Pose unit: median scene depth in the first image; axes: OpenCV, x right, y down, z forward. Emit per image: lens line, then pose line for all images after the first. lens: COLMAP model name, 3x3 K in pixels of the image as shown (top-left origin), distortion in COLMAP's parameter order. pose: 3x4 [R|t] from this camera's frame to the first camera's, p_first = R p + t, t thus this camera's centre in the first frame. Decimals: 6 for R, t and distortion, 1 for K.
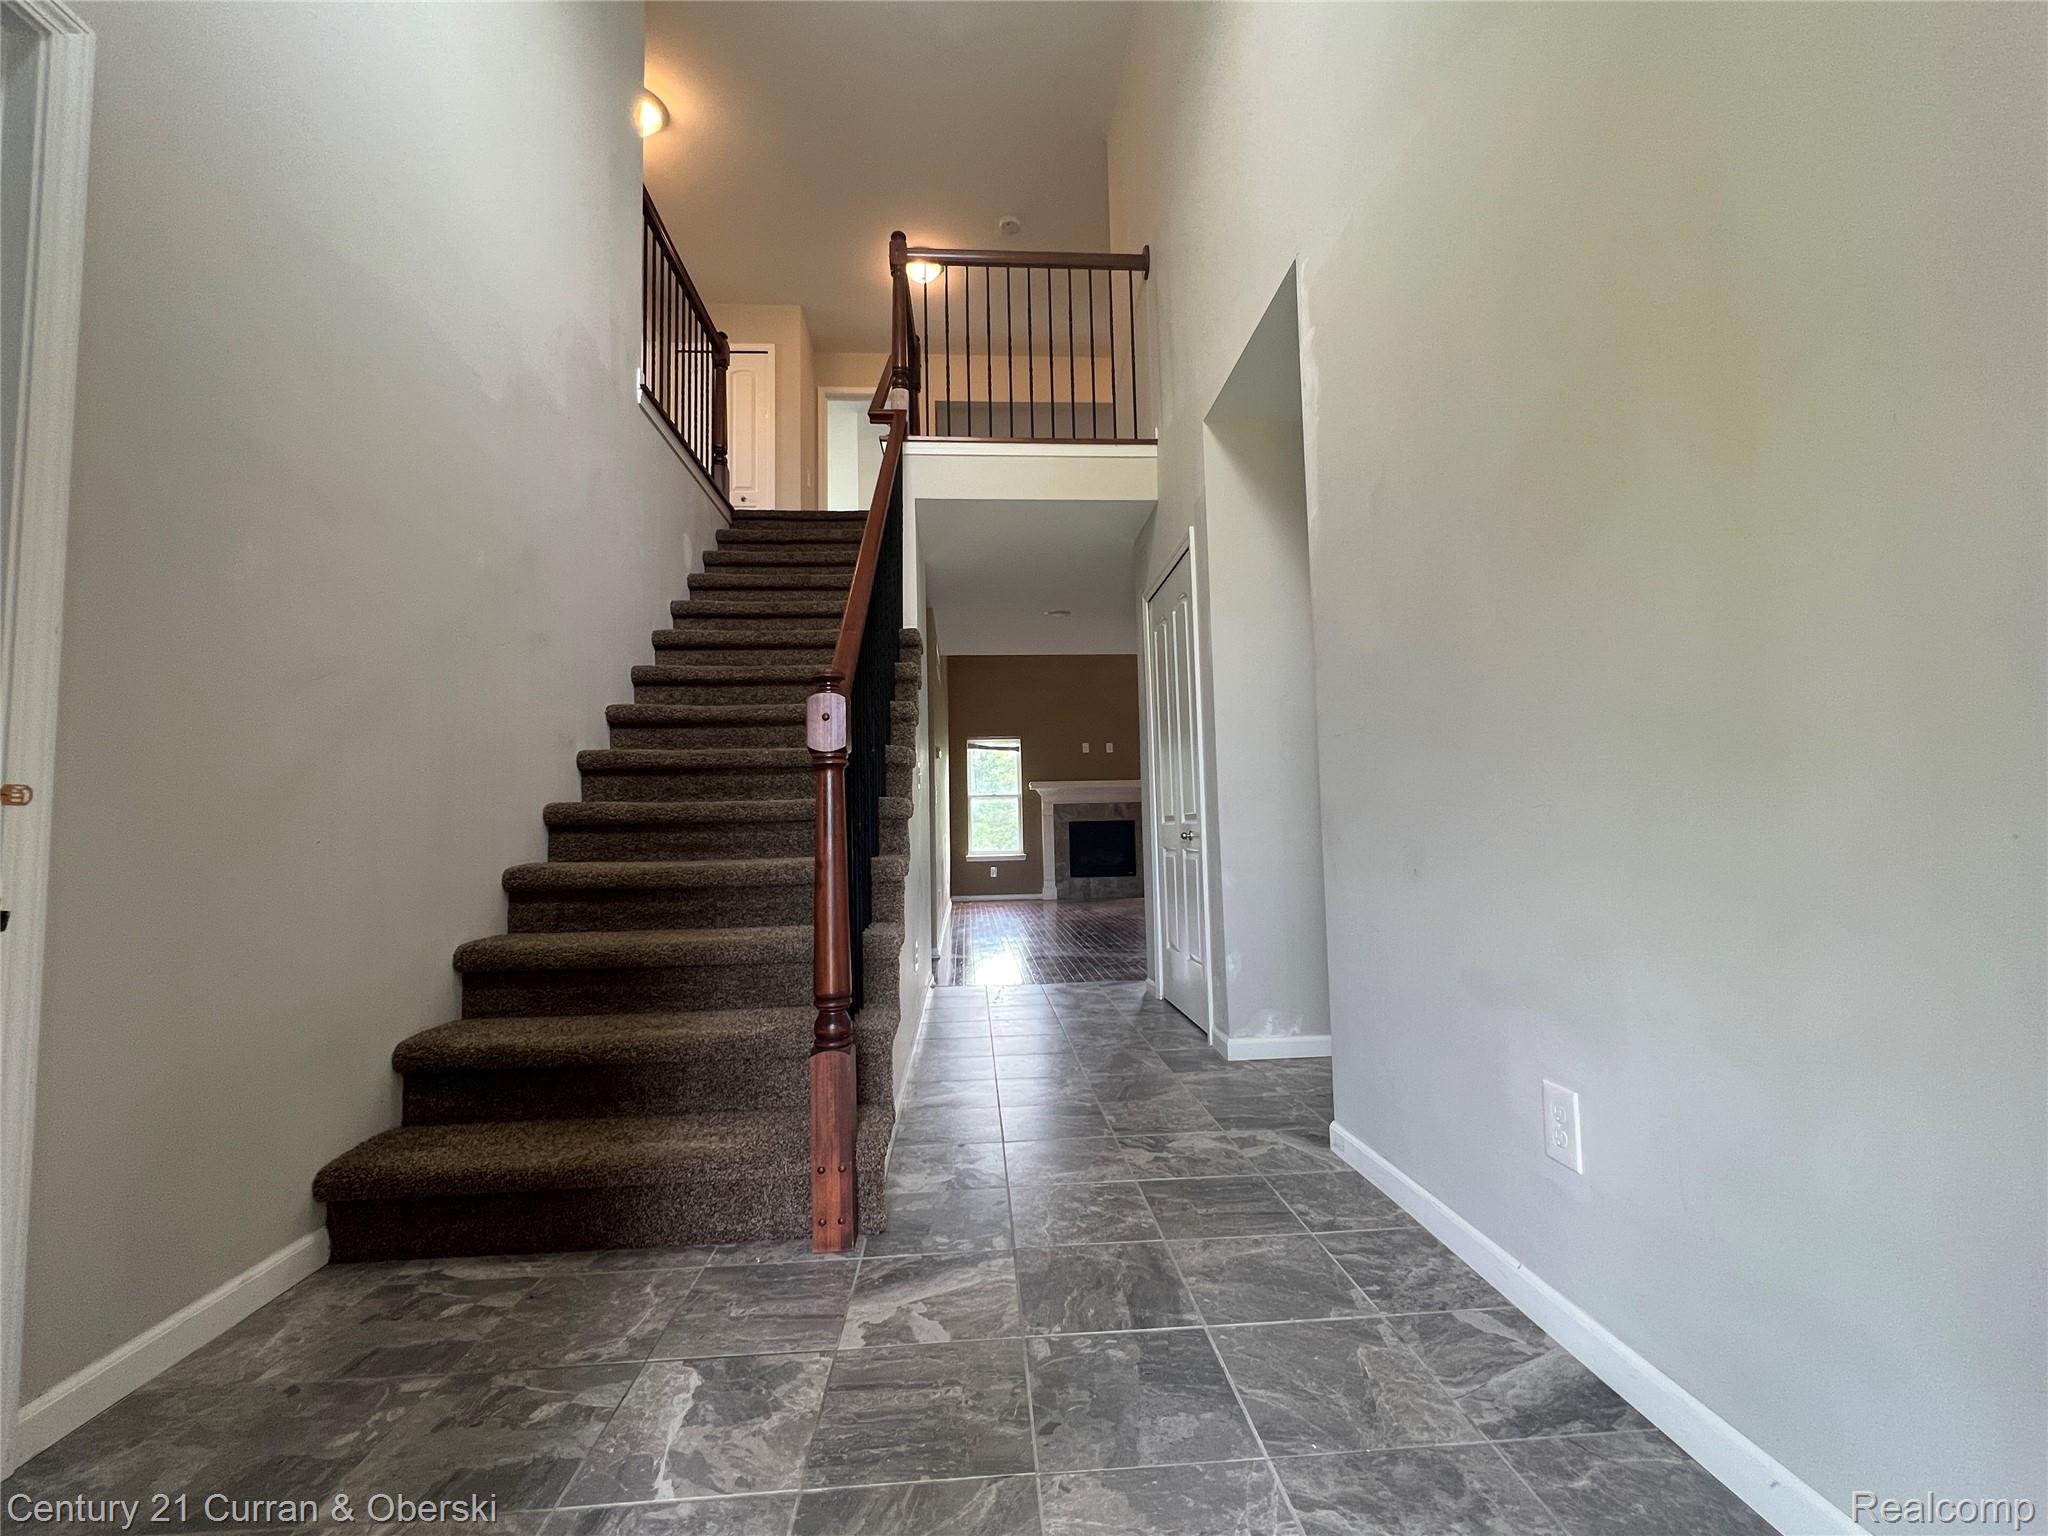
lens RADIAL K [[862.3, 0, 1023.6], [0, 862.3, 776.5], [0, 0, 1]] dist [-0.005543, 0.004169]
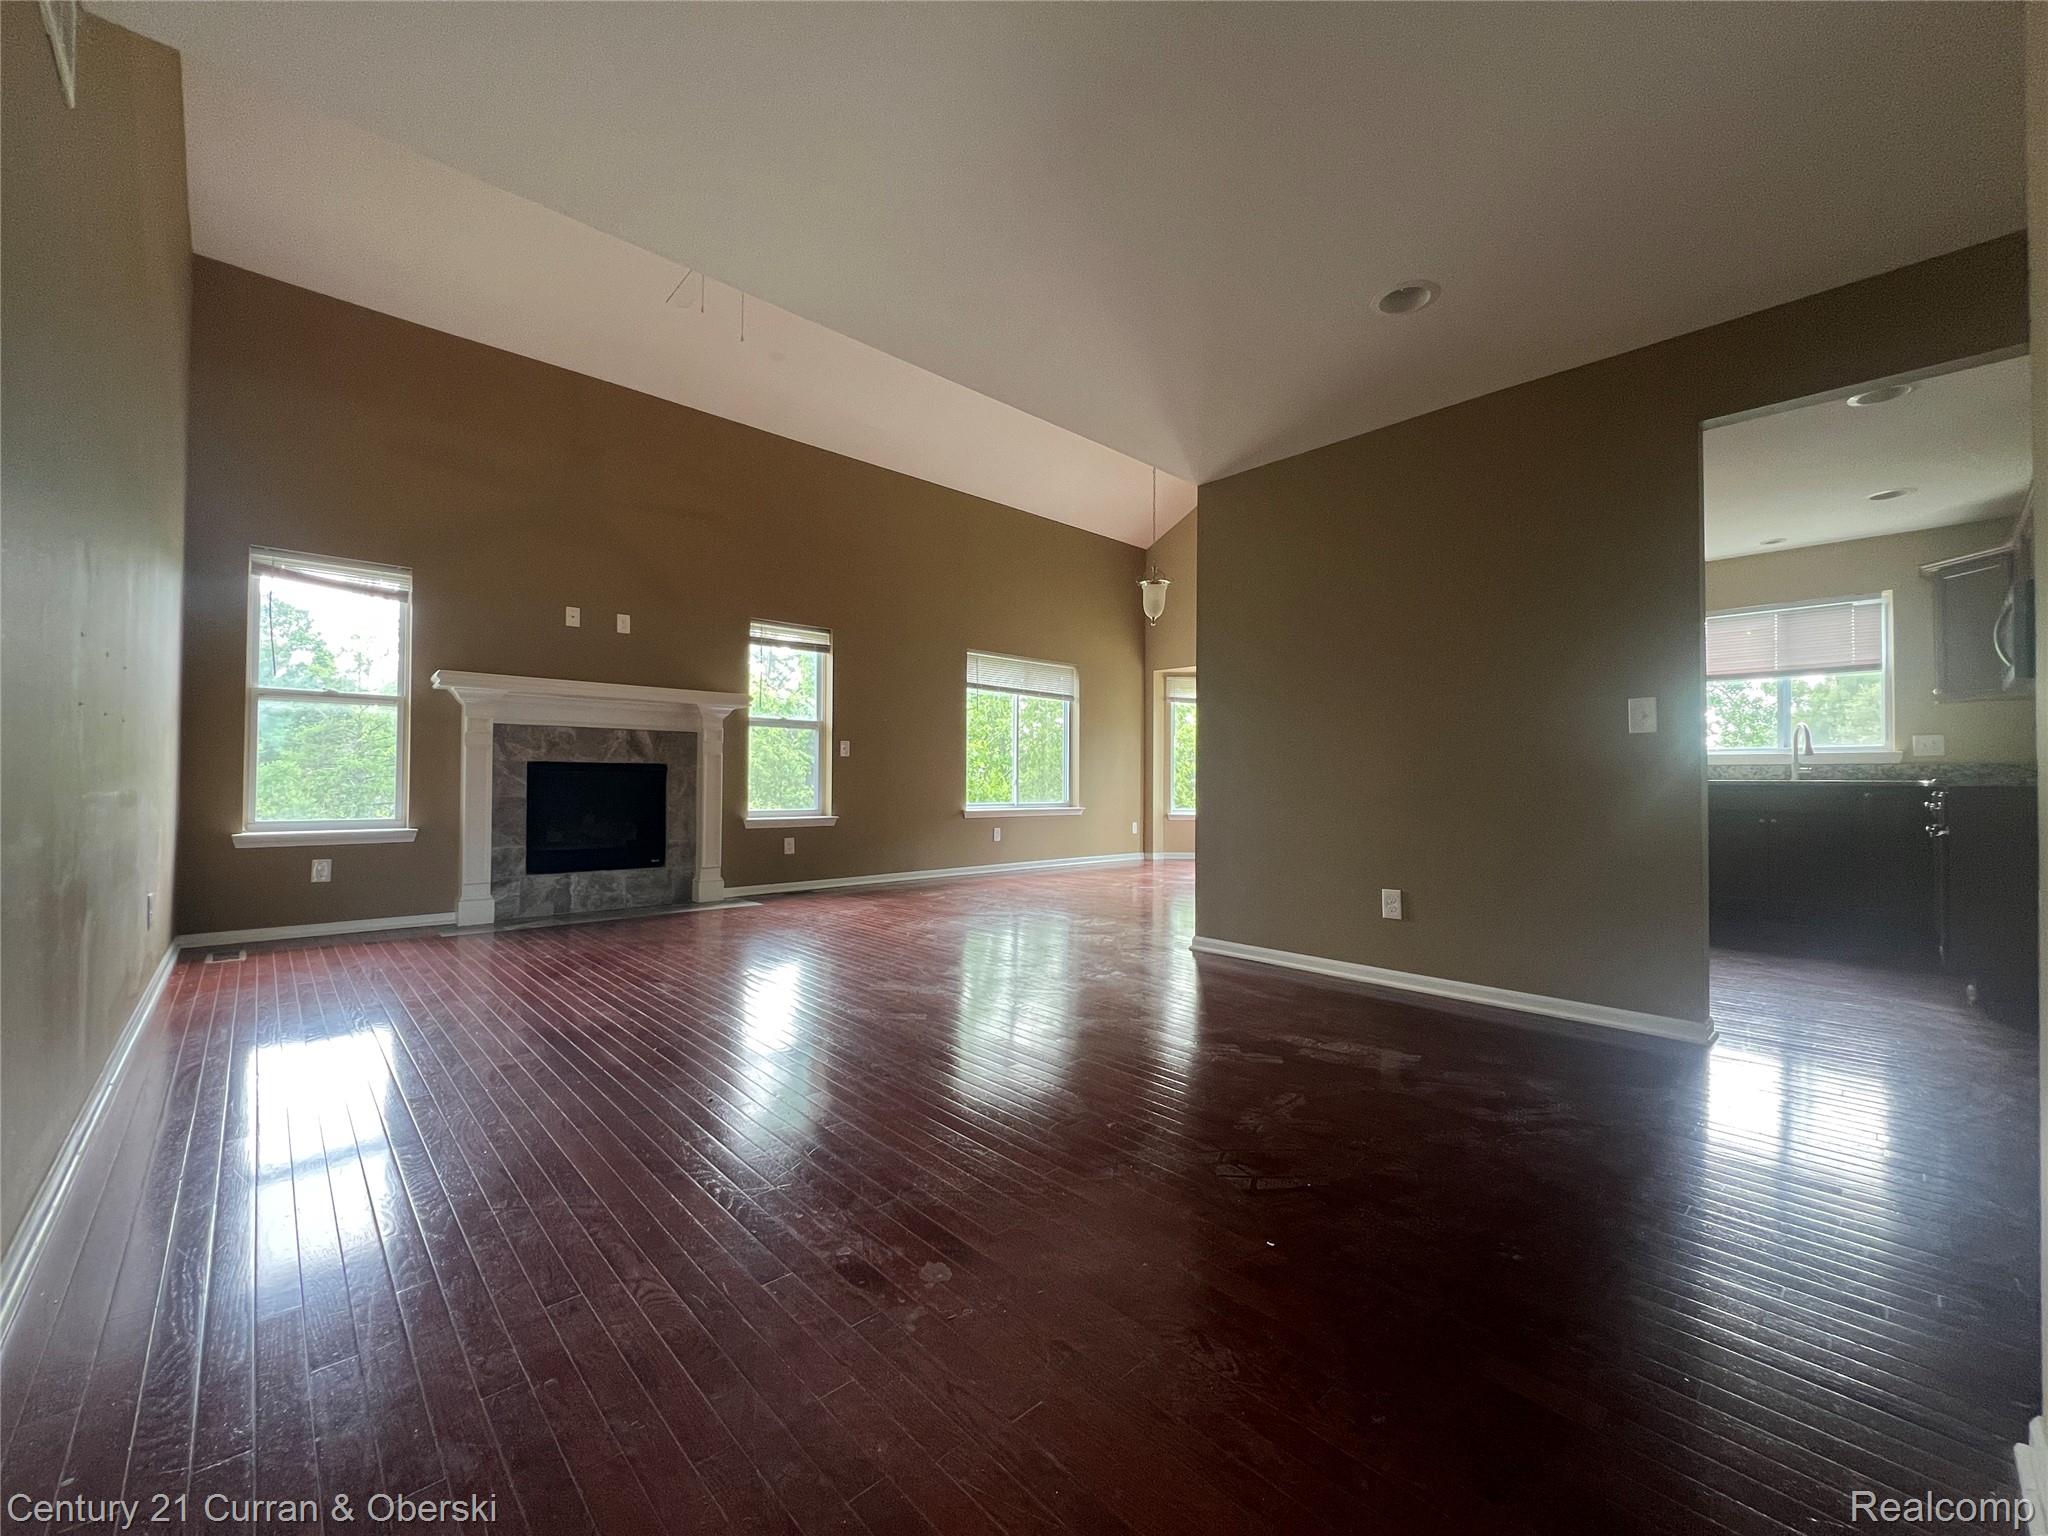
lens RADIAL K [[820.4, 0, 1024.7], [0, 820.4, 772.7], [0, 0, 1]] dist [-0.000562, 0.000070]
pose [[0.768200, 0.035264, 0.639238, -0.028347], [-0.086801, 0.994999, 0.049422, 0.011116], [-0.634299, -0.093452, 0.767419, 0.463206]]
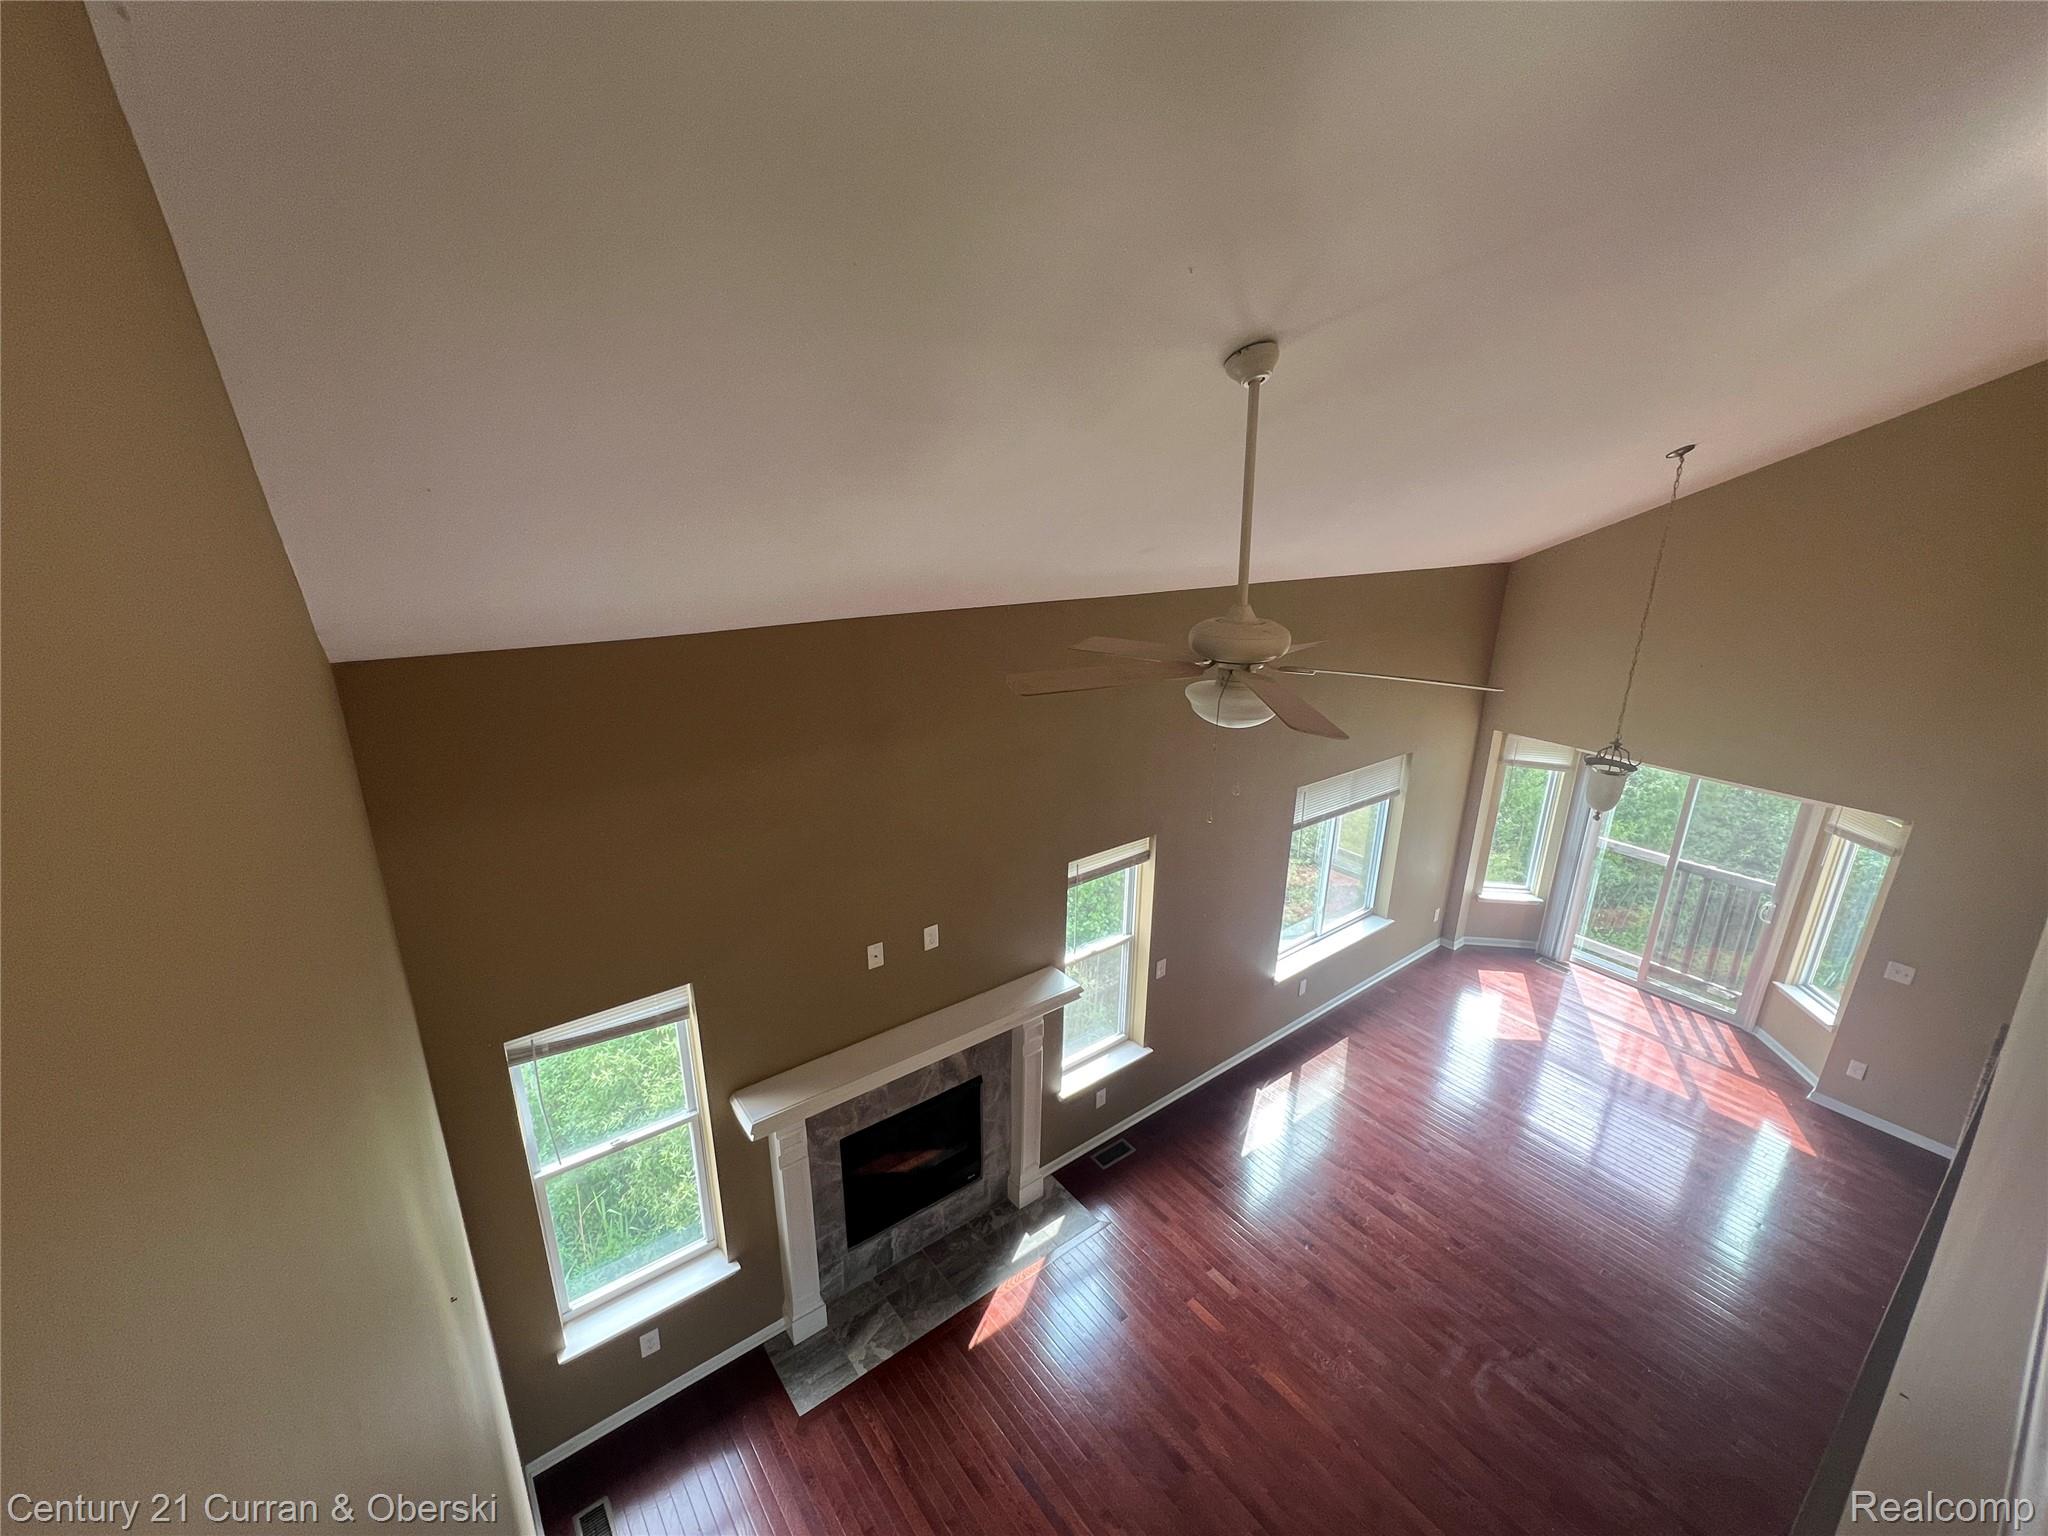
lens RADIAL K [[862.3, 0, 1023.6], [0, 862.3, 776.5], [0, 0, 1]] dist [-0.005543, 0.004169]
pose [[0.823383, -0.150854, 0.547069, -0.066714], [-0.085901, 0.919781, 0.382916, -0.253445], [-0.560947, -0.362280, 0.744373, 0.727506]]
